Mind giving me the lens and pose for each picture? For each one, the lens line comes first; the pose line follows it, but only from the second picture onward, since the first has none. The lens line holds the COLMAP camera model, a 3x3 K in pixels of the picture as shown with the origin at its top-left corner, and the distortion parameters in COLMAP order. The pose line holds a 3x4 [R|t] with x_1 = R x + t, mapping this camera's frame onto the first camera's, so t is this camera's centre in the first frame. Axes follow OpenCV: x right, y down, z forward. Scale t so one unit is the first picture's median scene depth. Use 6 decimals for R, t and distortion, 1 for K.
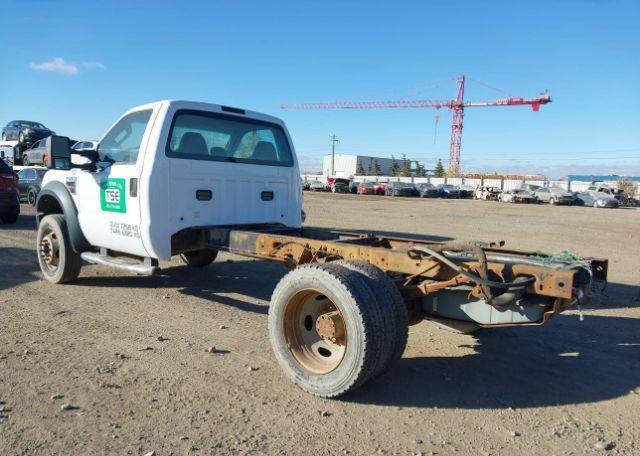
lens RADIAL K [[511.8, 0, 320.0], [0, 511.8, 228.0], [0, 0, 1]] dist [0.003928, 0.001421]
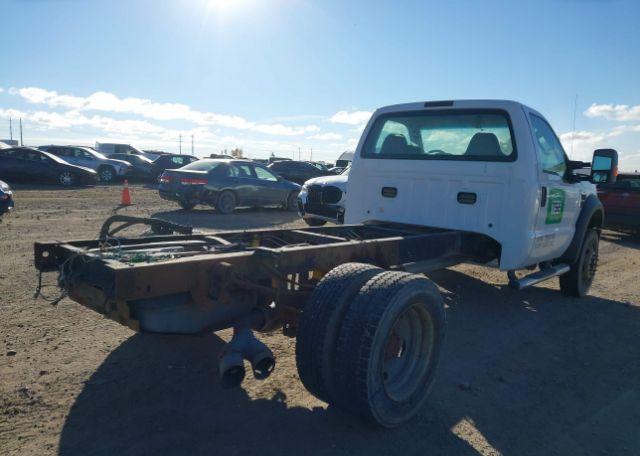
lens RADIAL K [[507.3, 0, 320.0], [0, 507.3, 228.0], [0, 0, 1]] dist [0.032451, 0.001774]
pose [[-0.040240, 0.064913, -0.997079, 0.819686], [-0.137889, 0.987979, 0.069885, -0.044190], [0.989630, 0.140298, -0.030805, 0.890891]]
